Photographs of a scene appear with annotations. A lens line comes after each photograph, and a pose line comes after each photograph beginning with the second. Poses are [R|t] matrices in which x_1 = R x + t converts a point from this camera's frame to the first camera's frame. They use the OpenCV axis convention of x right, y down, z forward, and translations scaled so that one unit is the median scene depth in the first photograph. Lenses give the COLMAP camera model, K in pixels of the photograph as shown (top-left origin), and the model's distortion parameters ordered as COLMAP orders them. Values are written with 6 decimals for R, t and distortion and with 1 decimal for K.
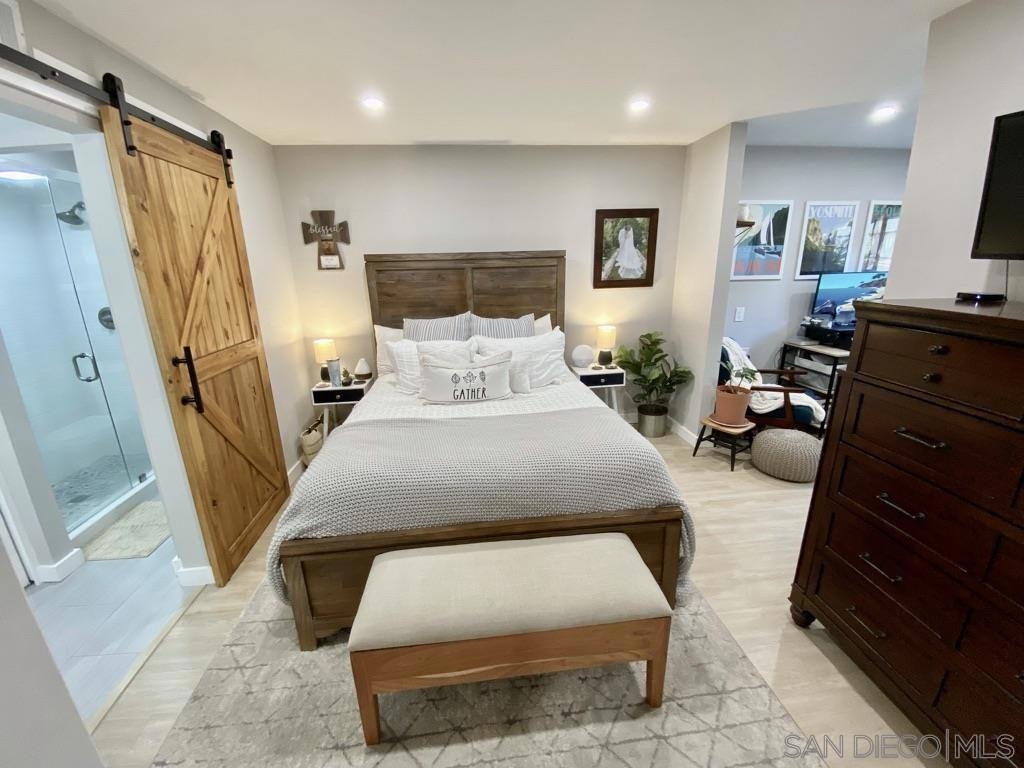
lens RADIAL K [[419.1, 0, 510.0], [0, 419.1, 382.0], [0, 0, 1]] dist [-0.002785, -0.001236]
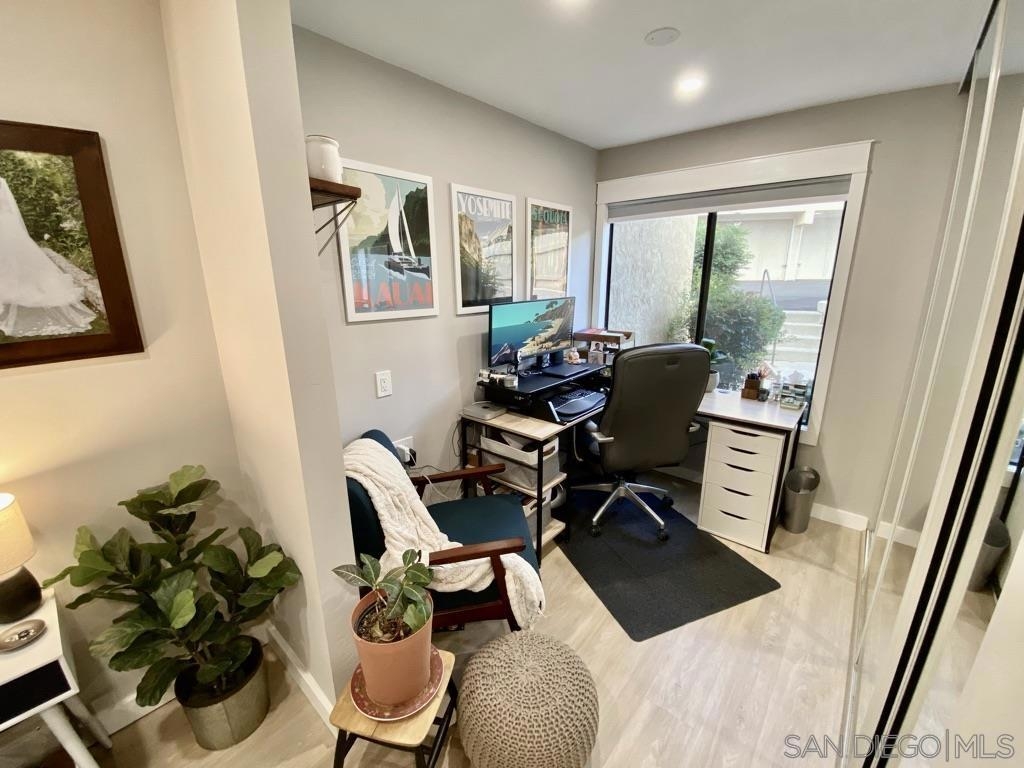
lens RADIAL K [[419.1, 0, 508.2], [0, 419.1, 386.6], [0, 0, 1]] dist [-0.002785, -0.001236]
pose [[0.736985, -0.158613, 0.657035, 0.327839], [0.184430, 0.982379, 0.030281, -0.150387], [-0.650260, 0.098860, 0.753252, 0.517697]]
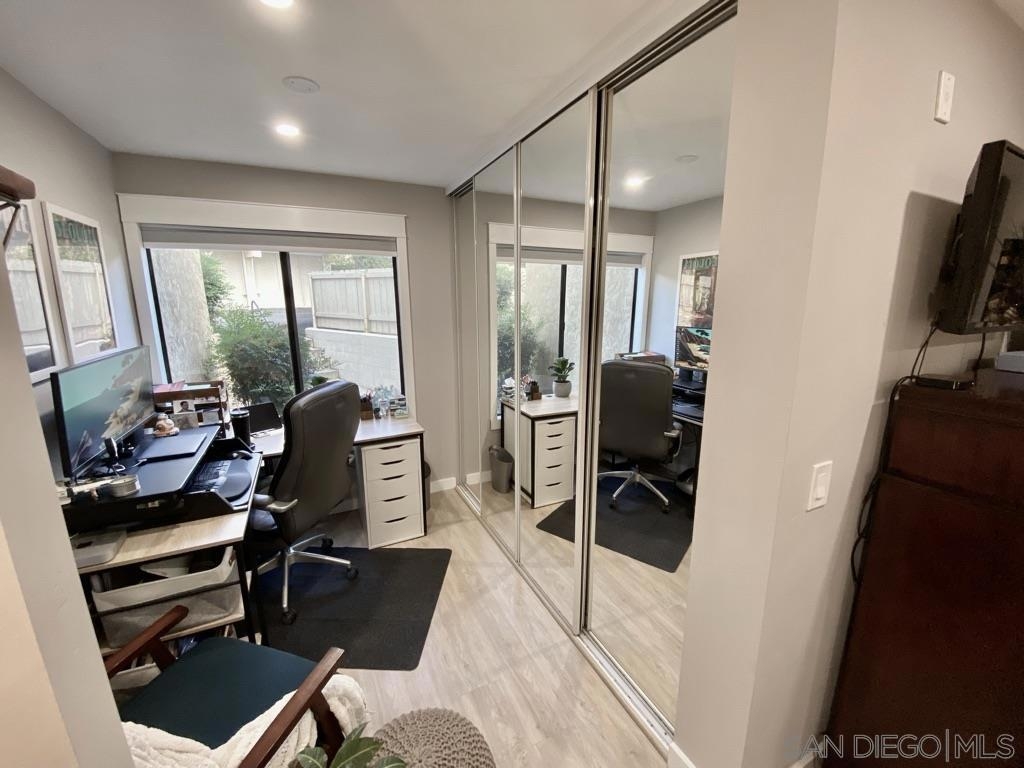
lens RADIAL K [[419.1, 0, 507.6], [0, 419.1, 383.1], [0, 0, 1]] dist [-0.002785, -0.001236]
pose [[-0.334689, -0.164412, 0.927875, 0.265106], [0.279964, 0.922853, 0.264506, -0.235348], [-0.899780, 0.348298, -0.262839, 0.734329]]
